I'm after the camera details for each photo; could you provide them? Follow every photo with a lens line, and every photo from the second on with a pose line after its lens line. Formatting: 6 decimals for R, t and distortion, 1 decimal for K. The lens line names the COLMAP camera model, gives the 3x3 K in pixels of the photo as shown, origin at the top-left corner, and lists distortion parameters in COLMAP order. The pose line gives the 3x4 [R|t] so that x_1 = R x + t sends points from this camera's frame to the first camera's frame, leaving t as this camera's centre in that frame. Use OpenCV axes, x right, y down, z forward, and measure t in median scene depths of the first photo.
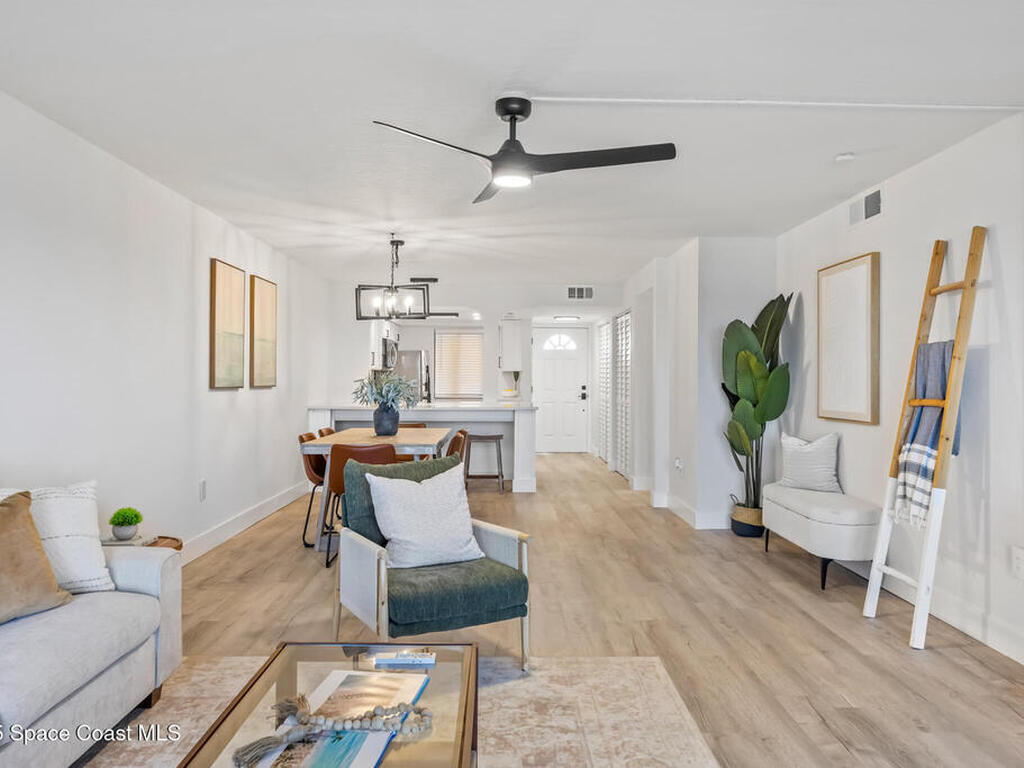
lens RADIAL K [[700.3, 0, 512.0], [0, 700.3, 384.0], [0, 0, 1]] dist [0.000848, 0.000224]
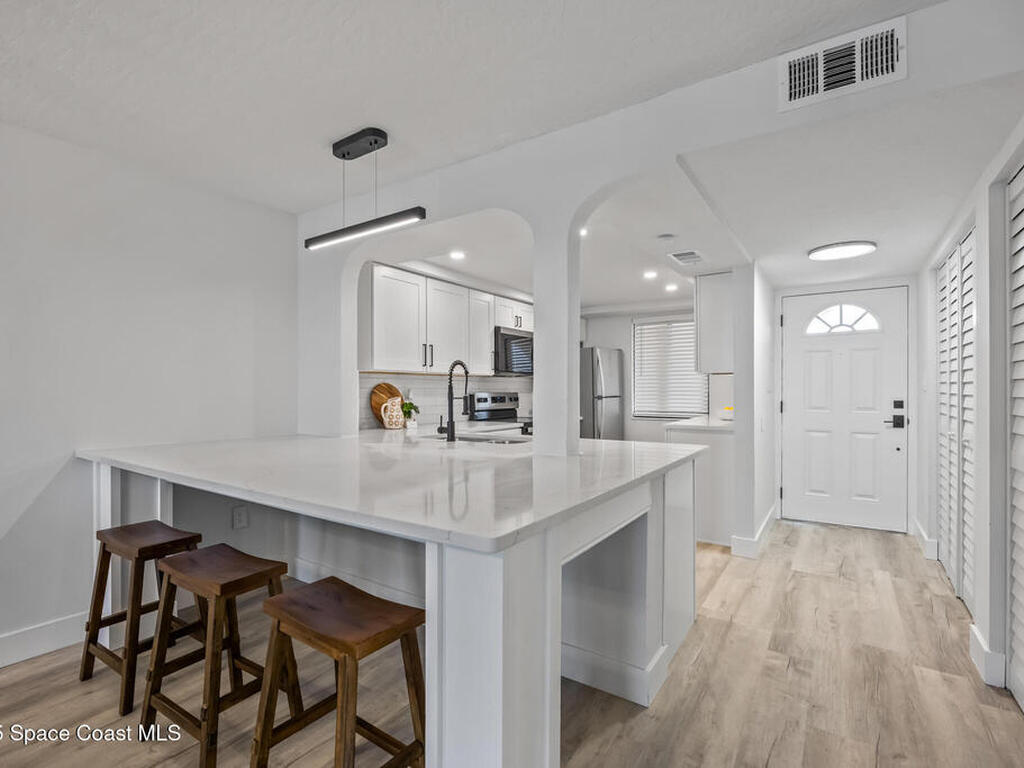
lens RADIAL K [[489.1, 0, 510.4], [0, 489.1, 388.6], [0, 0, 1]] dist [-0.013651, -0.000144]
pose [[0.824632, -0.005017, -0.565647, 0.070118], [0.000000, 0.999961, -0.008870, -0.003312], [0.565669, 0.007315, 0.824600, 0.555799]]
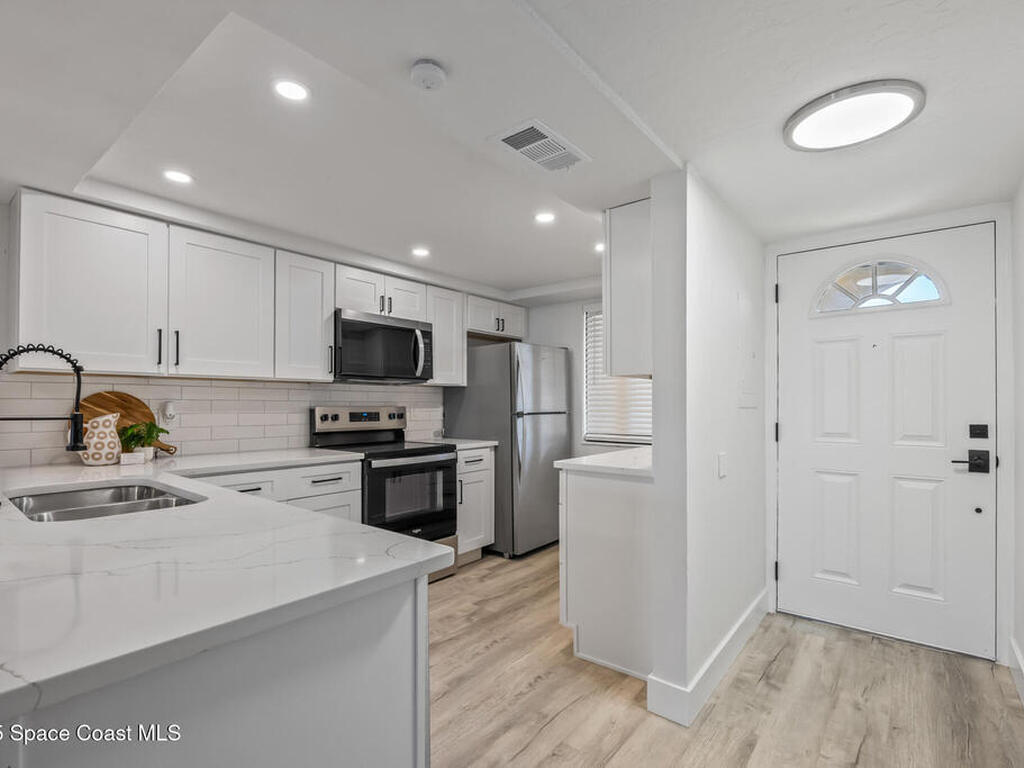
lens RADIAL K [[506.7, 0, 515.2], [0, 506.7, 392.6], [0, 0, 1]] dist [0.000028, -0.000071]
pose [[0.780301, -0.013531, -0.625258, 0.085551], [-0.004073, 0.999635, -0.026715, -0.004418], [0.625391, 0.023392, 0.779961, 0.727975]]
